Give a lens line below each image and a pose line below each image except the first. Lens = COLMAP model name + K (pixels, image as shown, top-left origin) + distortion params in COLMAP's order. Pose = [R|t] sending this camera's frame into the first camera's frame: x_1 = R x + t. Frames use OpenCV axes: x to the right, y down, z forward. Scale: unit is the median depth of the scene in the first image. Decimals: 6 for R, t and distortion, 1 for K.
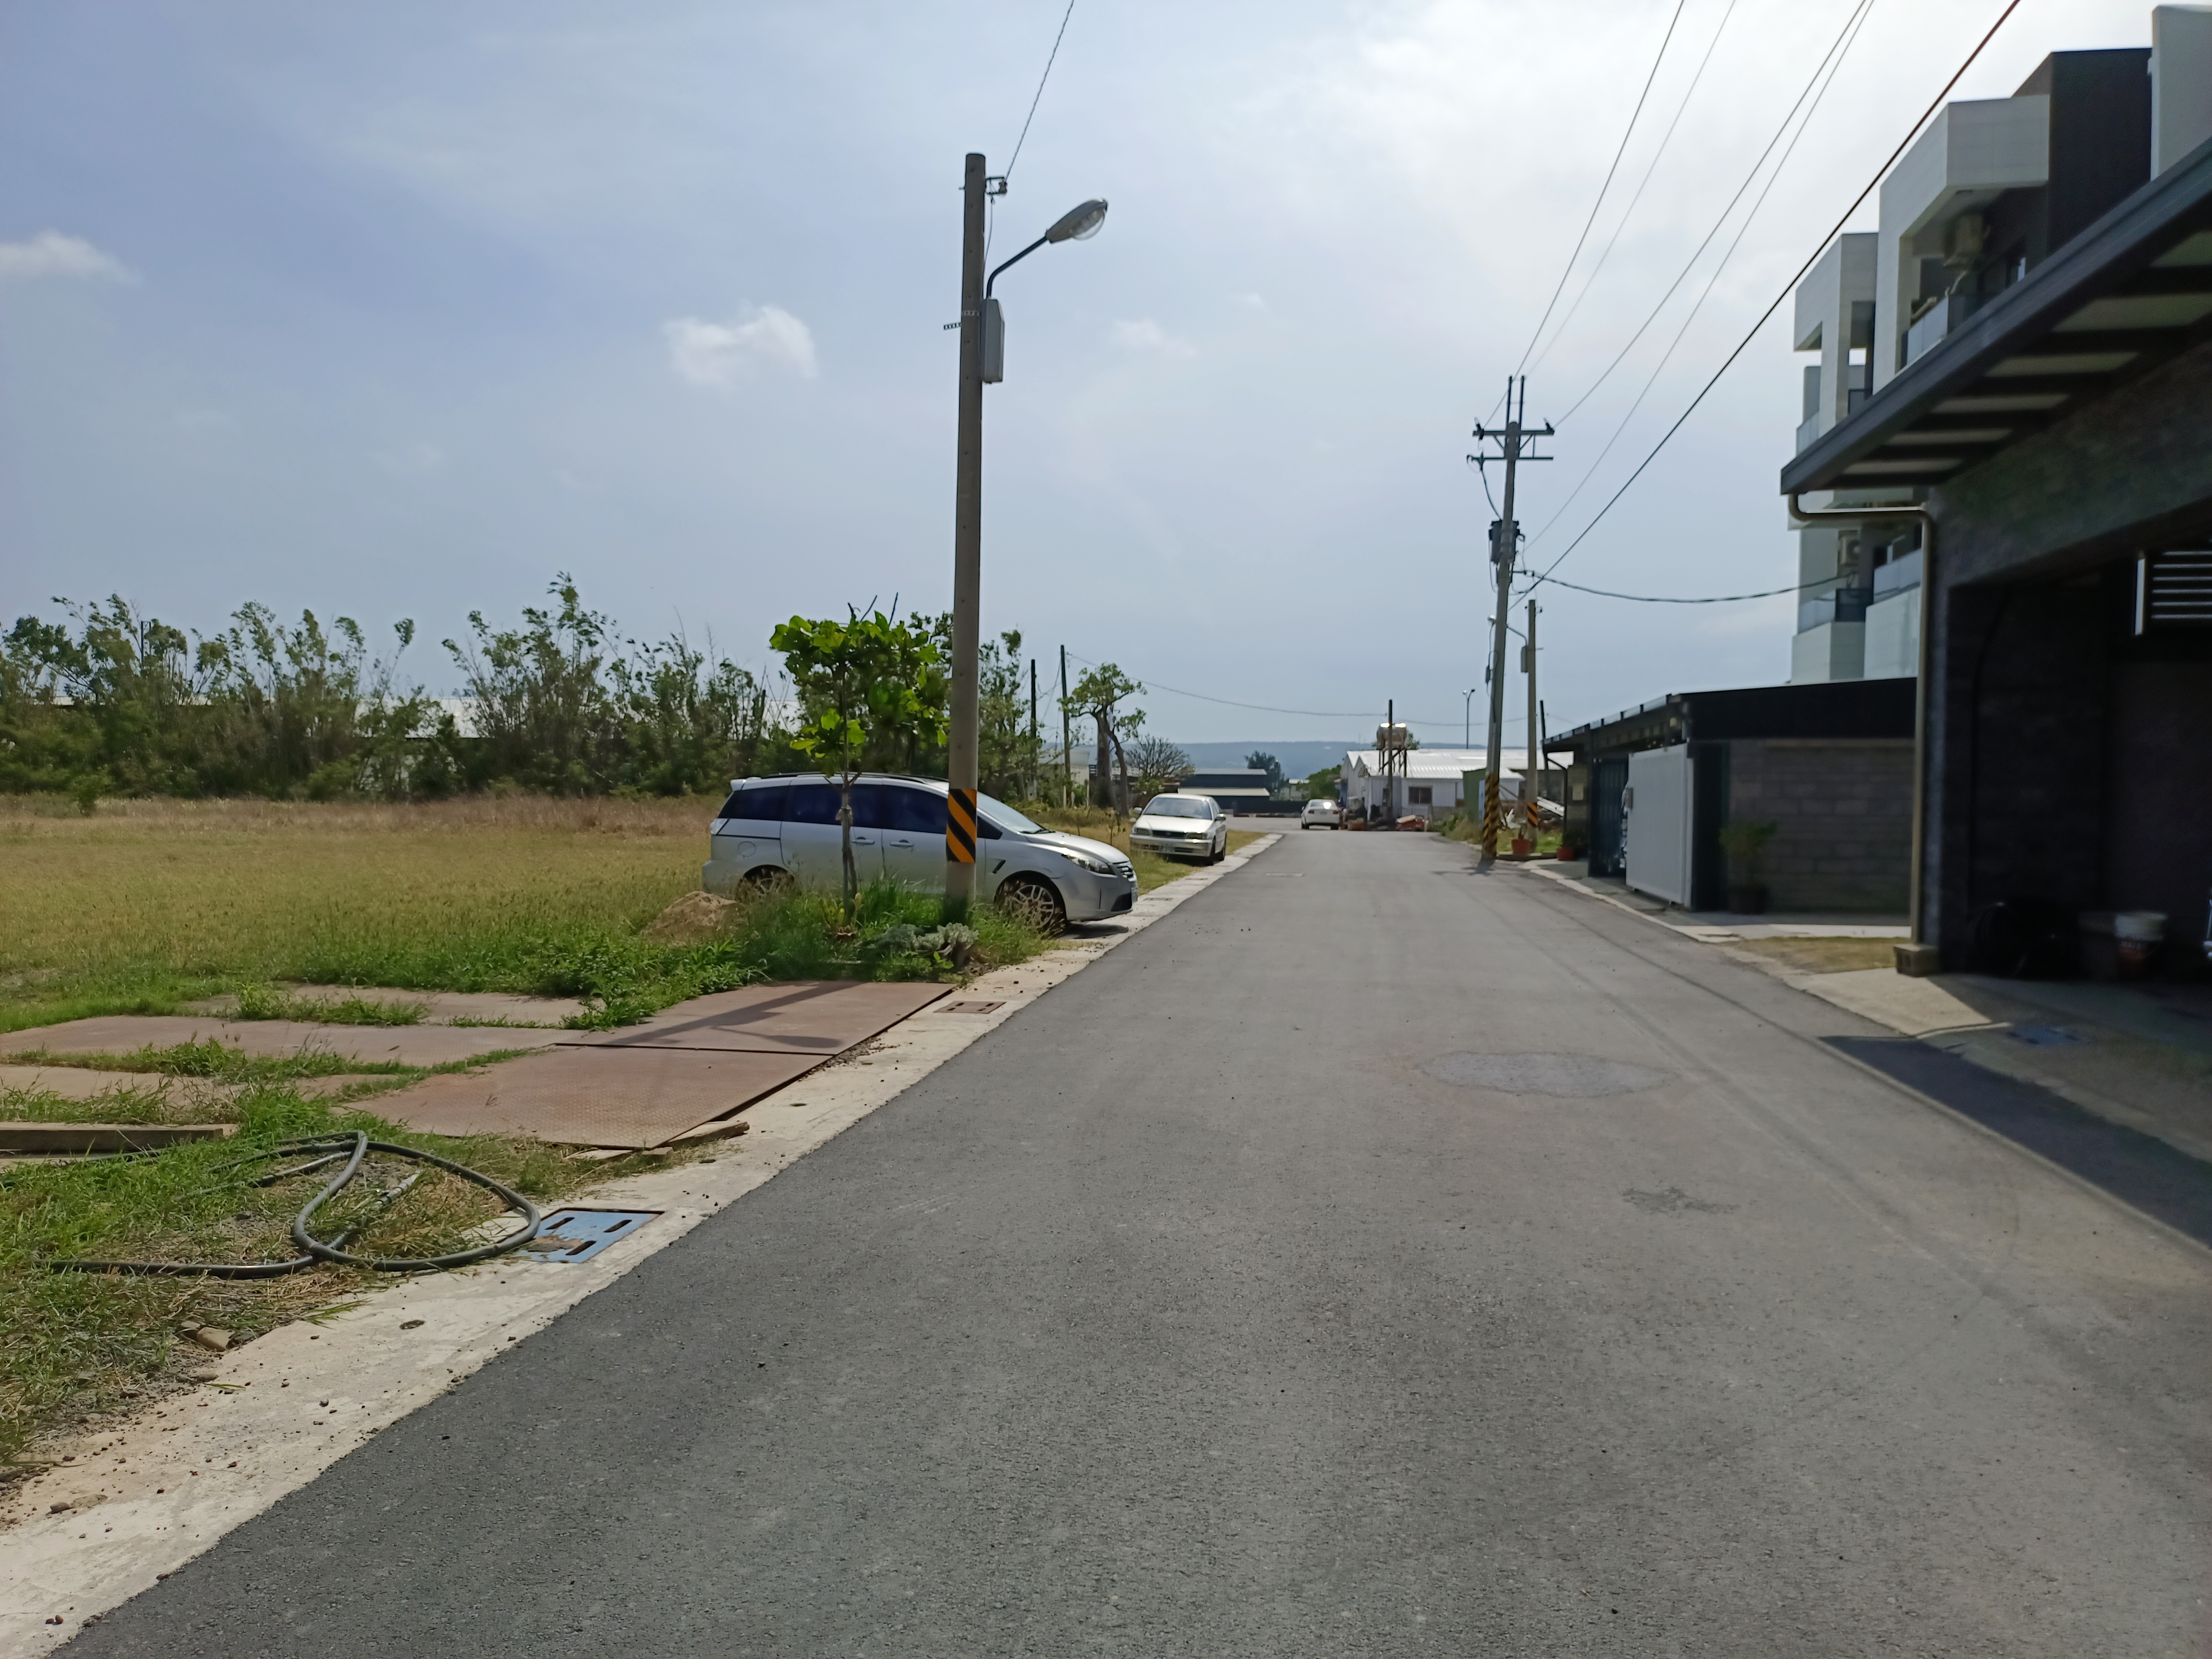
lens RADIAL K [[1630.0, 0, 1117.2], [0, 1630.0, 910.6], [0, 0, 1]] dist [0.052483, -0.062545]
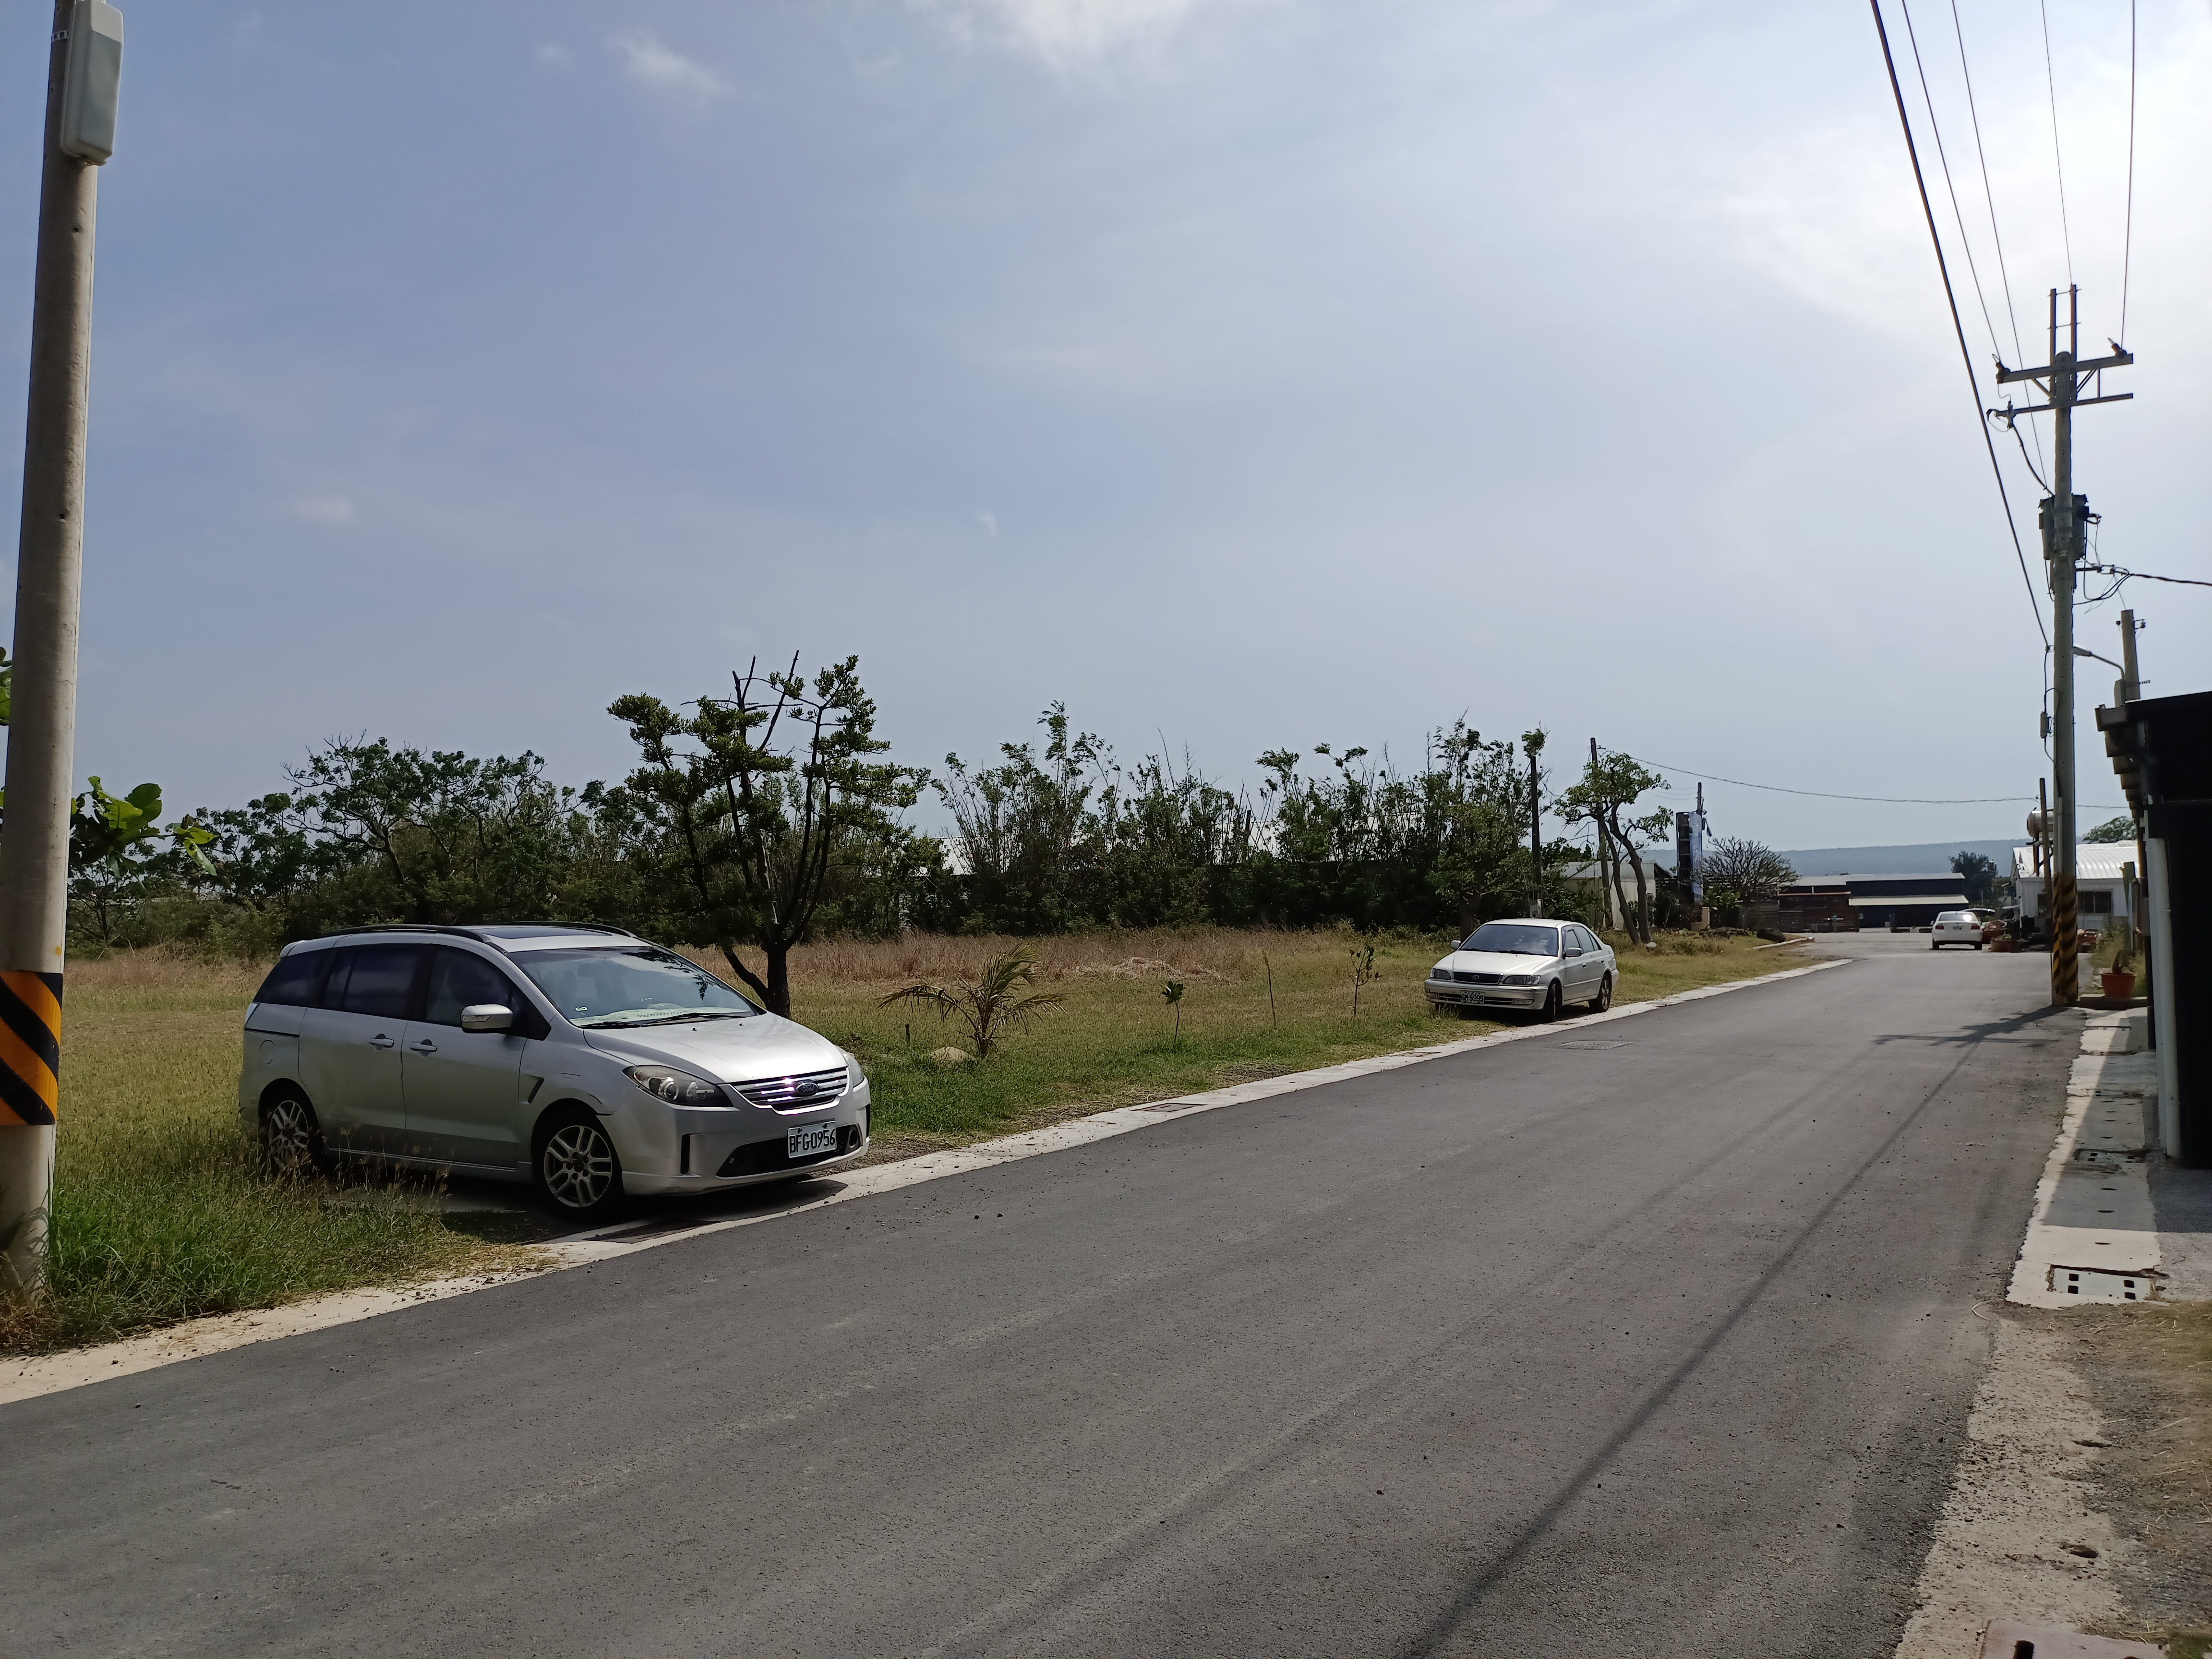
lens RADIAL K [[1630.0, 0, 1069.7], [0, 1630.0, 850.4], [0, 0, 1]] dist [0.052483, -0.062545]
pose [[0.911316, -0.042834, -0.409474, 0.131636], [-0.002639, 0.993945, -0.109847, -0.019253], [0.411699, 0.101186, 0.905685, 0.229587]]
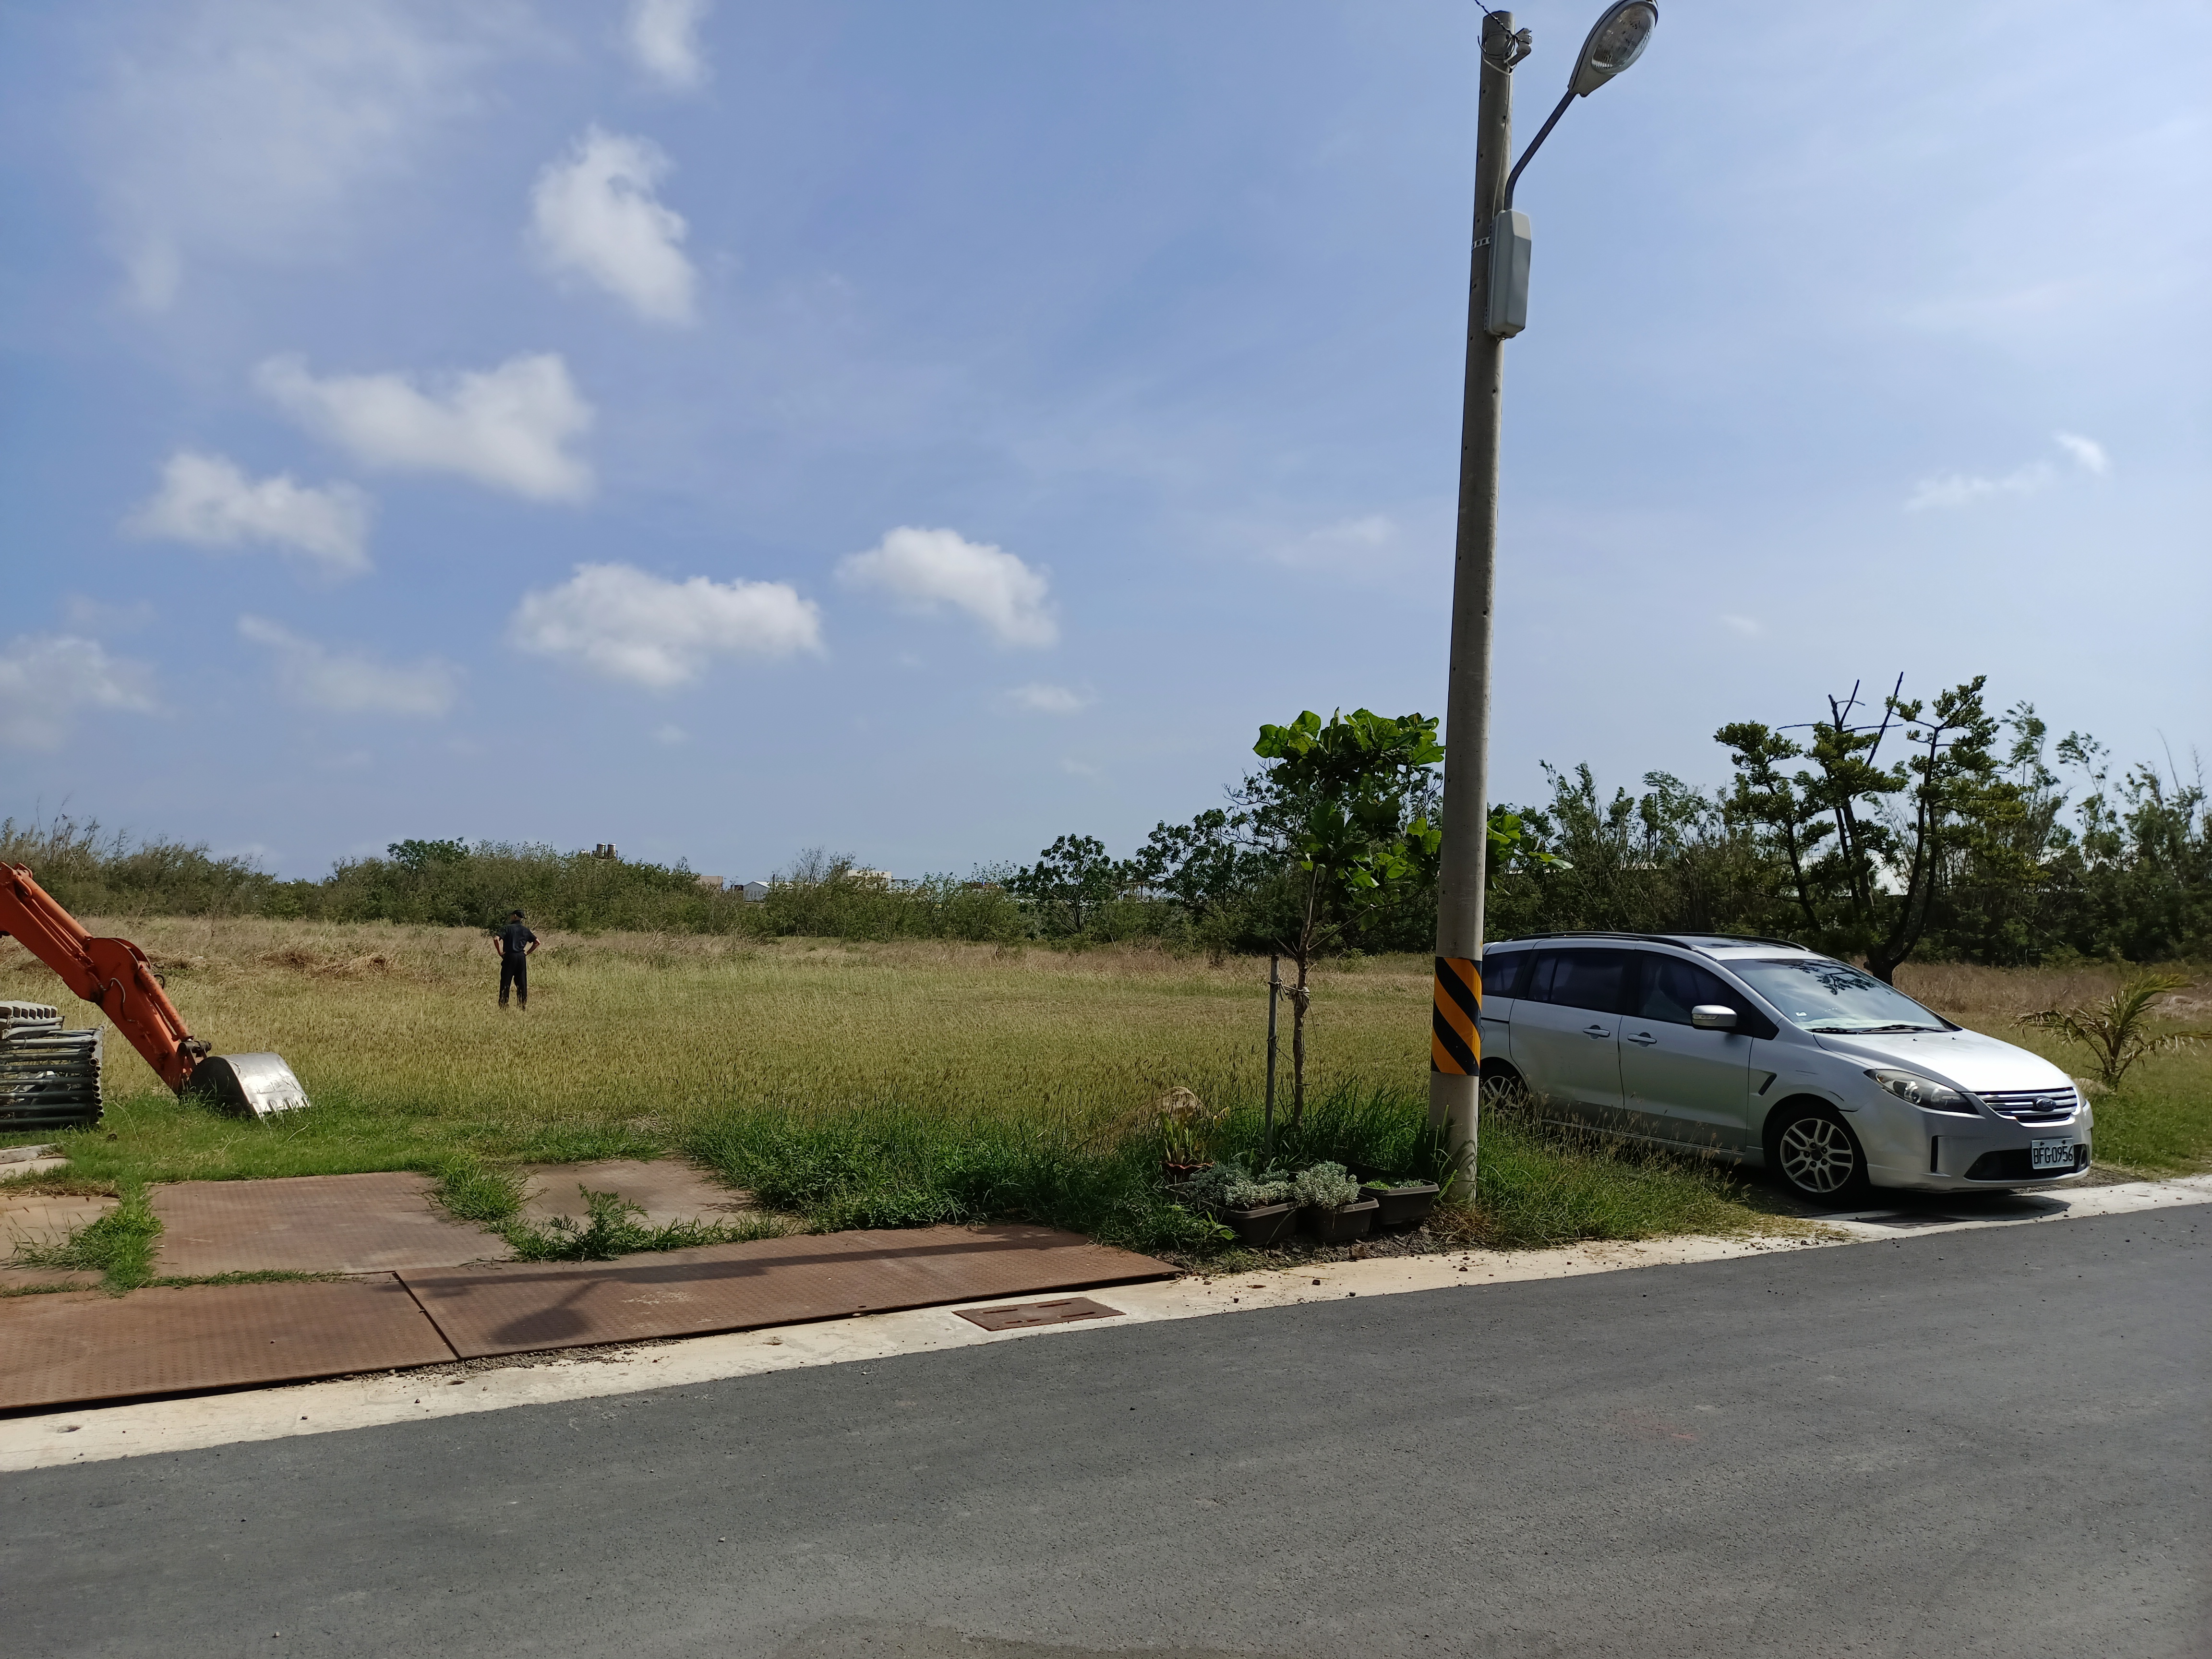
lens RADIAL K [[1630.0, 0, 1082.6], [0, 1630.0, 840.1], [0, 0, 1]] dist [0.052483, -0.062545]
pose [[0.598193, -0.045526, -0.800058, 0.112227], [-0.066586, 0.992109, -0.106240, -0.014392], [0.798581, 0.116824, 0.590441, 0.168321]]
